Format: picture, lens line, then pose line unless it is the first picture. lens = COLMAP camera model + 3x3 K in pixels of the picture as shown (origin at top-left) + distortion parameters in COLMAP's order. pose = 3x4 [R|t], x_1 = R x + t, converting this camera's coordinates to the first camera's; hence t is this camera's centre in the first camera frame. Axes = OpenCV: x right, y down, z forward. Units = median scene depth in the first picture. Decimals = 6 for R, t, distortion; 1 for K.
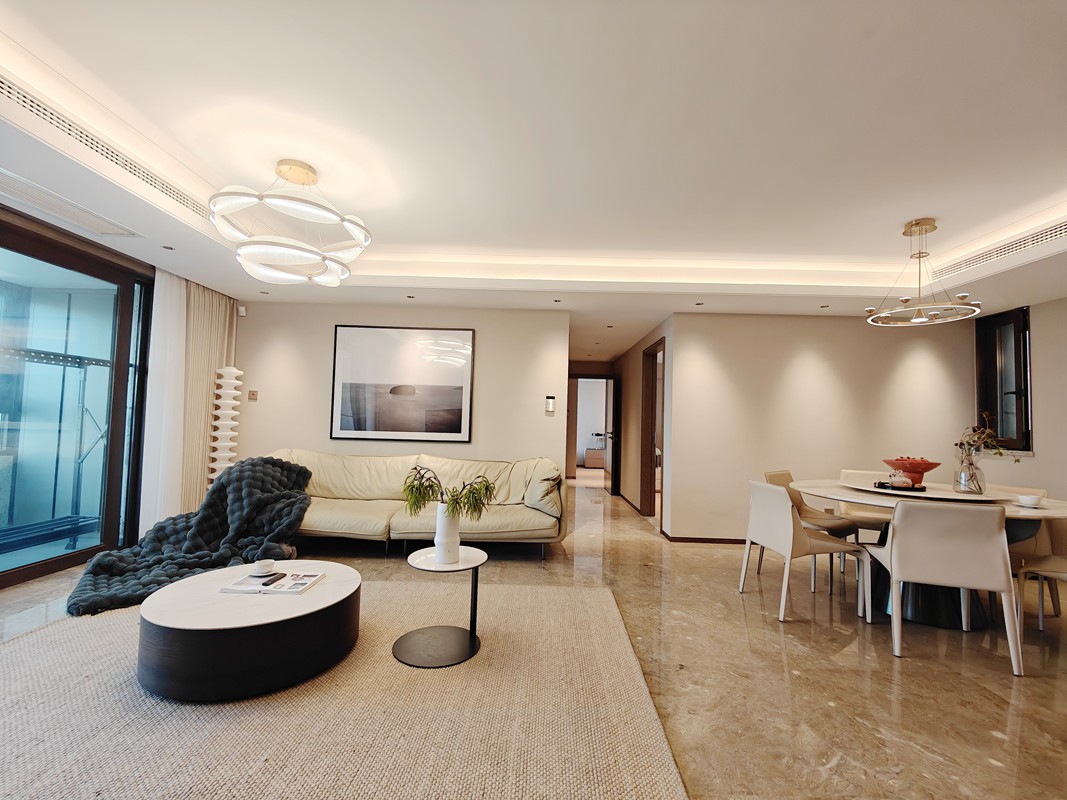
lens RADIAL K [[467.1, 0, 539.1], [0, 467.1, 398.4], [0, 0, 1]] dist [-0.004400, -0.000222]
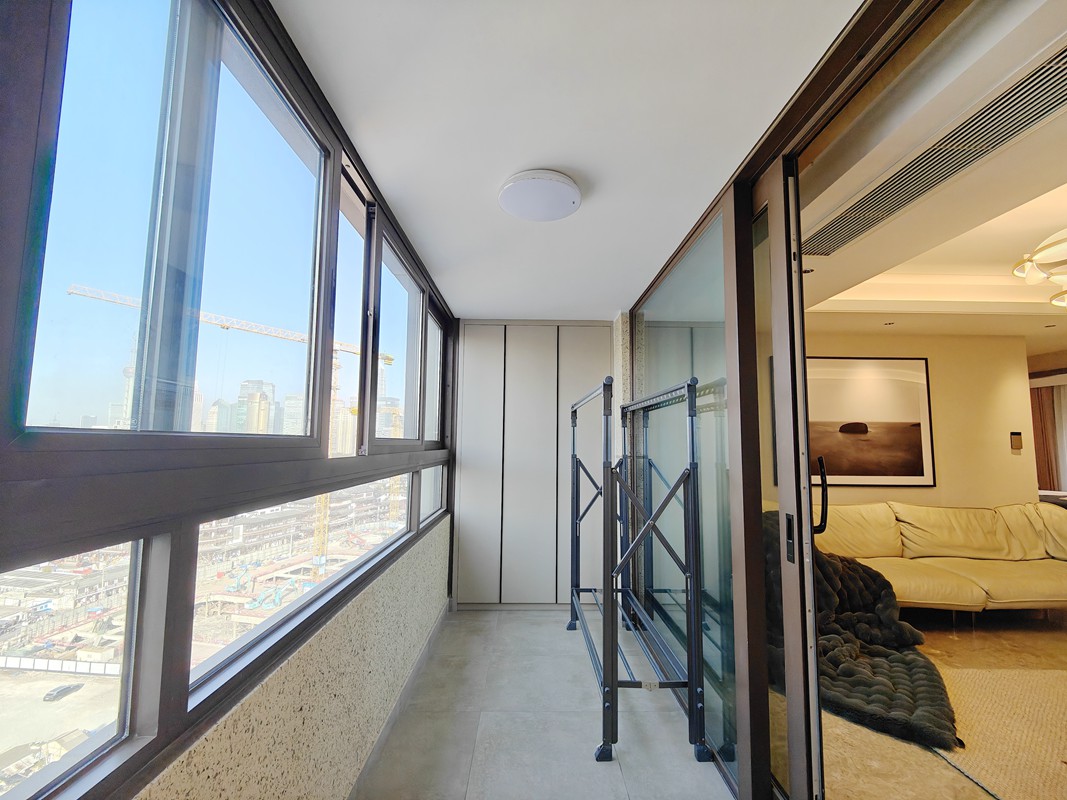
lens RADIAL K [[467.1, 0, 534.3], [0, 467.1, 404.9], [0, 0, 1]] dist [-0.004400, -0.000222]
pose [[0.999791, -0.016656, 0.011830, -0.911753], [0.016982, 0.999464, -0.027984, -0.047660], [-0.011358, 0.028179, 0.999538, 0.126461]]
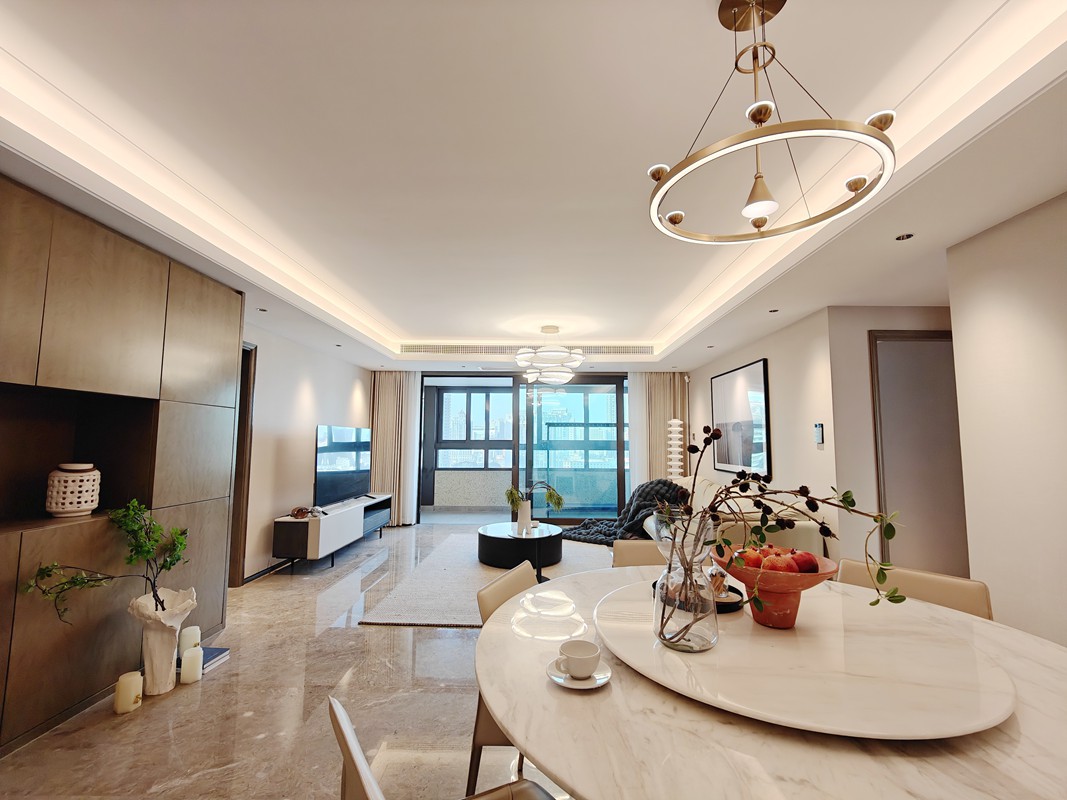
lens RADIAL K [[467.1, 0, 535.7], [0, 467.1, 400.1], [0, 0, 1]] dist [-0.004400, -0.000222]
pose [[-0.017168, -0.115986, -0.993102, 0.793428], [0.044775, 0.992163, -0.116651, 0.025897], [0.998850, -0.046469, -0.011840, 0.531544]]
